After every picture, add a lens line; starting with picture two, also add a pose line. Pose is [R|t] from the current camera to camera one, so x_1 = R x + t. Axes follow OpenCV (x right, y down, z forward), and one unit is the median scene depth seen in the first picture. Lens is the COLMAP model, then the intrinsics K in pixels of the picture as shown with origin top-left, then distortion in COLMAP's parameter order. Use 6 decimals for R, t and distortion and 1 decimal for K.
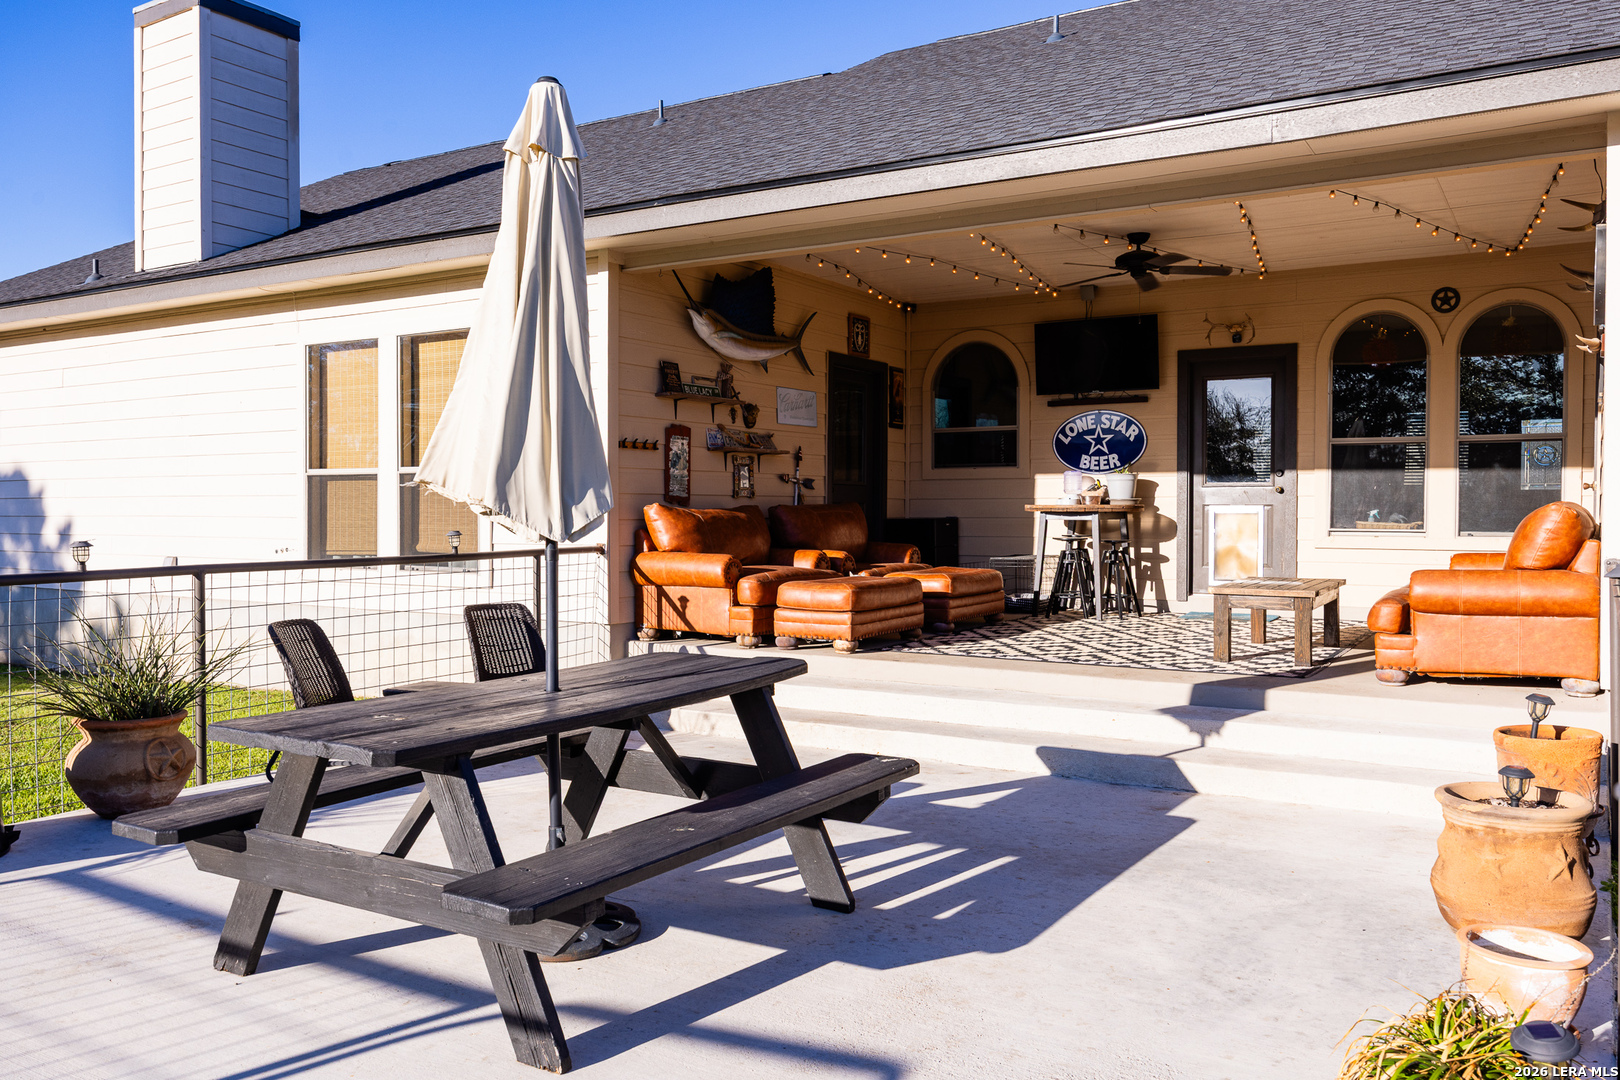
lens RADIAL K [[1244.6, 0, 820.8], [0, 1244.6, 520.2], [0, 0, 1]] dist [-0.005324, 0.001072]
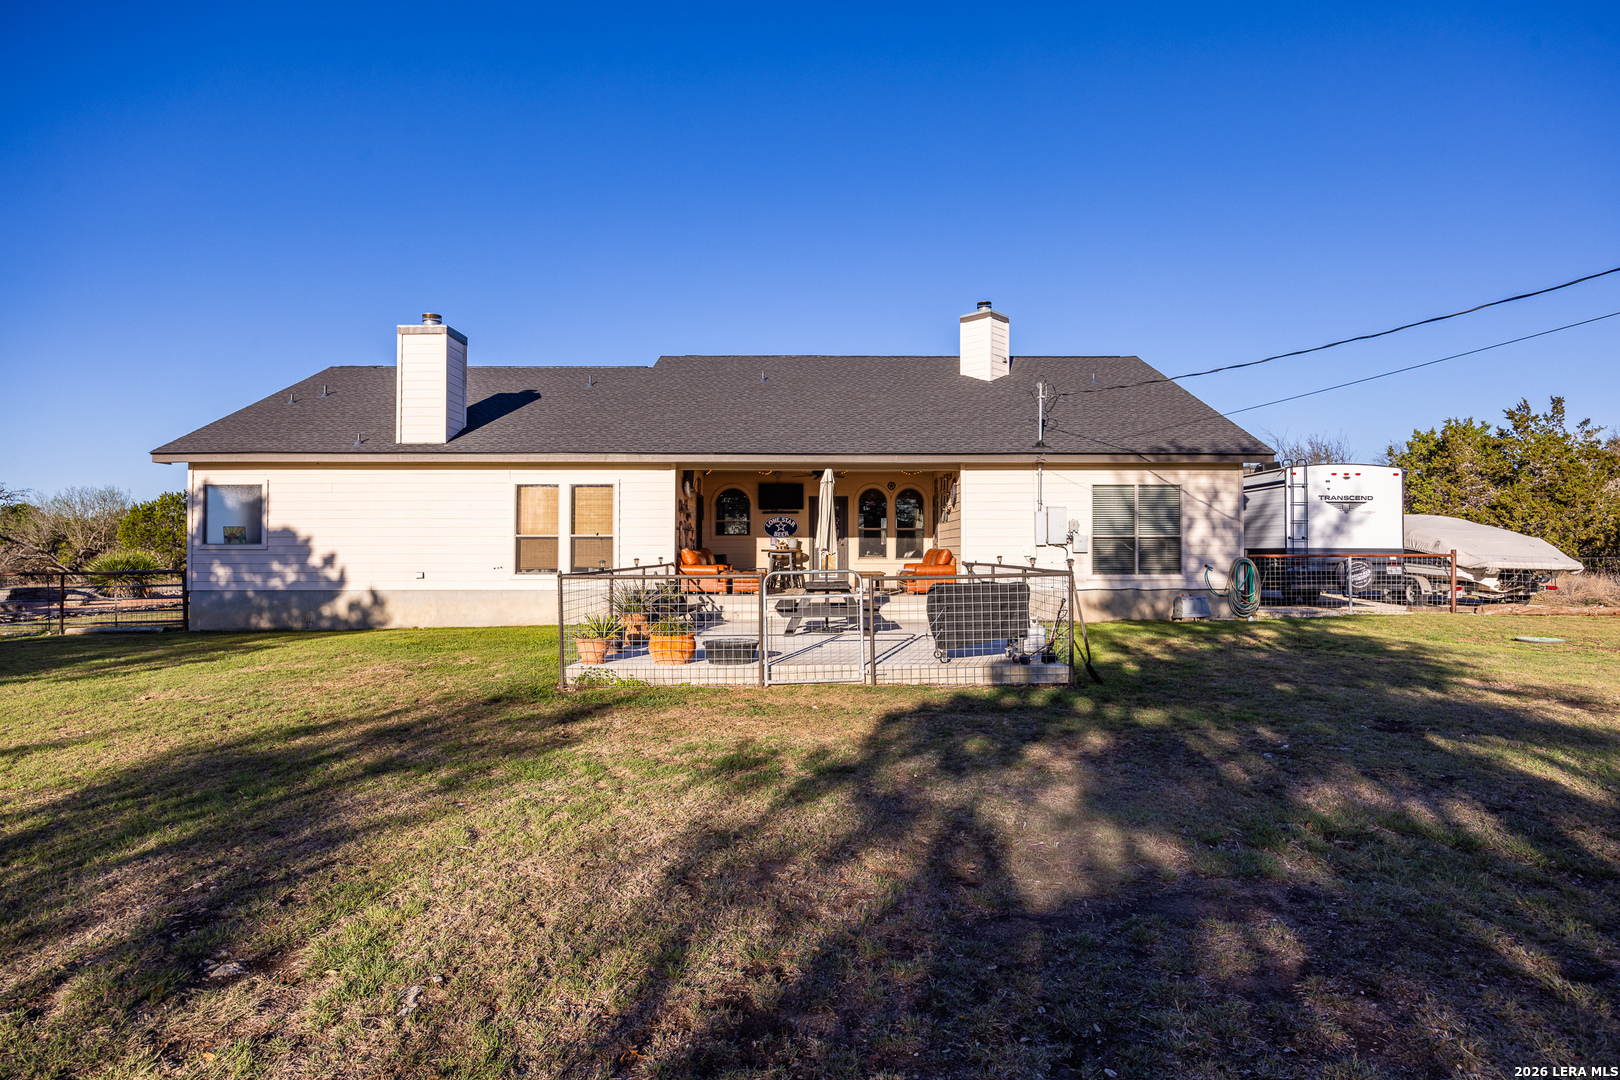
lens RADIAL K [[857.2, 0, 810.0], [0, 857.2, 540.0], [0, 0, 1]] dist [-0.001559, -0.000335]
pose [[0.856024, 0.006851, 0.516891, -0.788750], [0.006921, 0.999671, -0.024712, 0.015685], [-0.516890, 0.024731, 0.855694, -0.752254]]
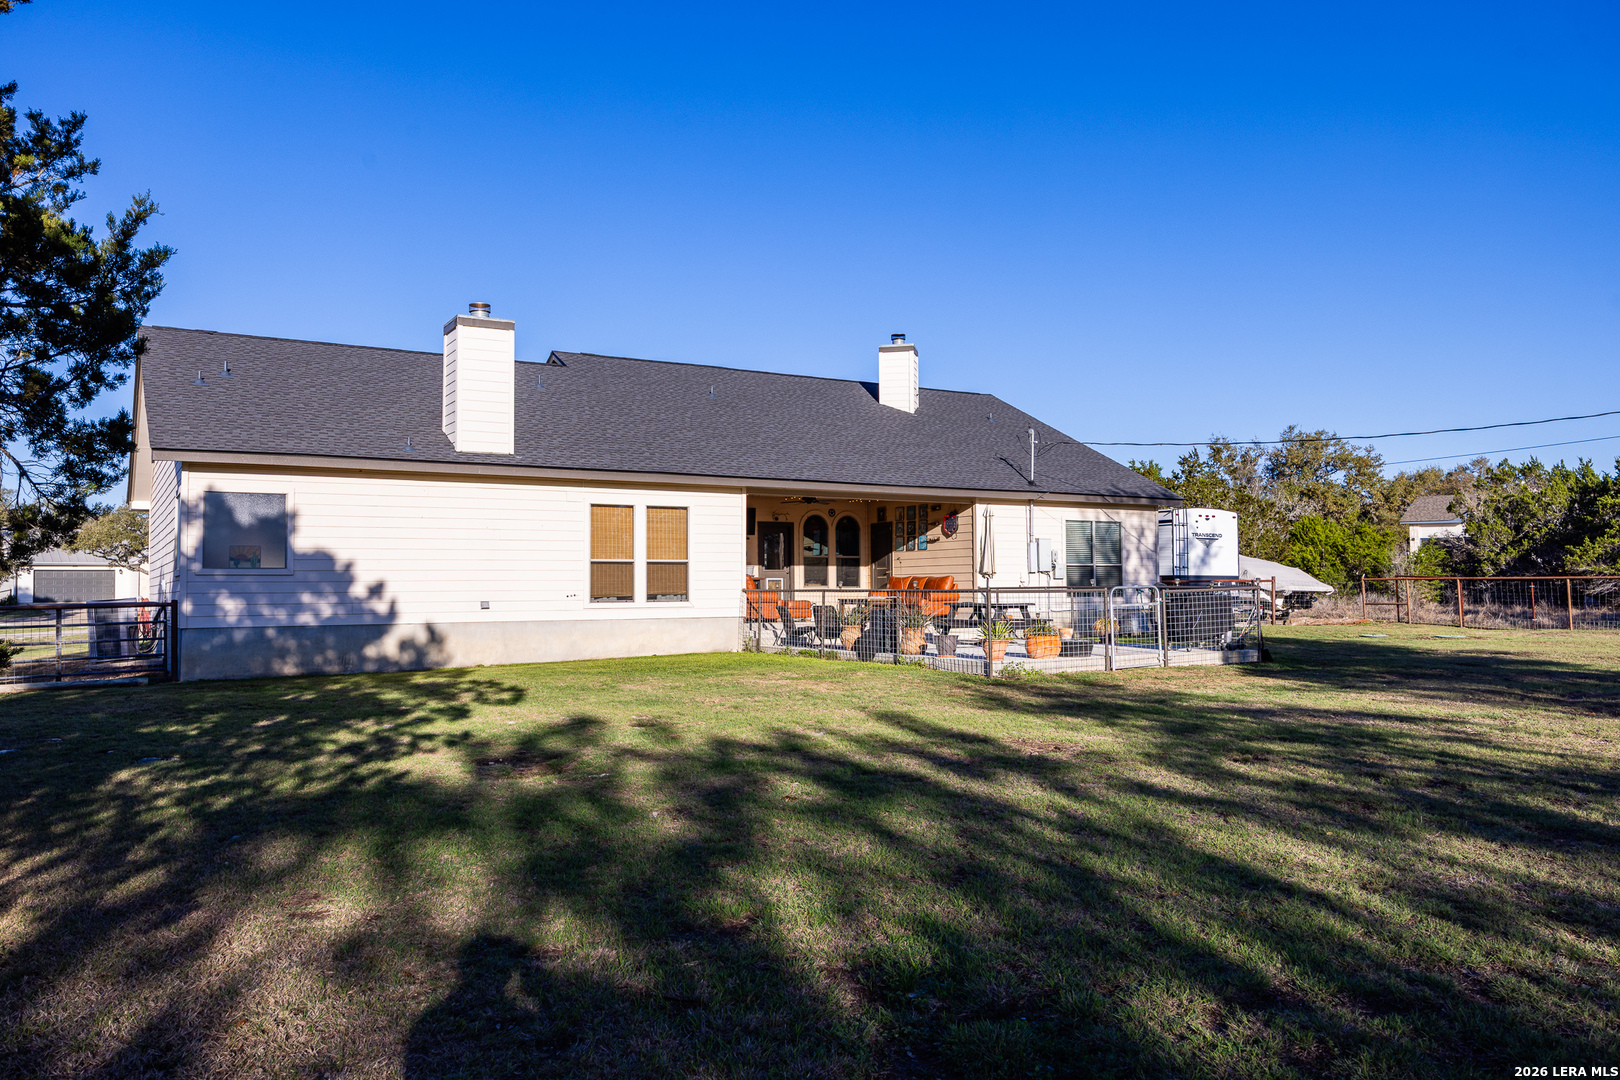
lens RADIAL K [[1205.0, 0, 809.5], [0, 1205.0, 578.4], [0, 0, 1]] dist [0.005203, 0.000642]
pose [[0.461671, 0.003535, 0.887044, -2.132798], [0.016880, 0.999776, -0.012769, 0.025881], [-0.886890, 0.020868, 0.461508, -0.339025]]
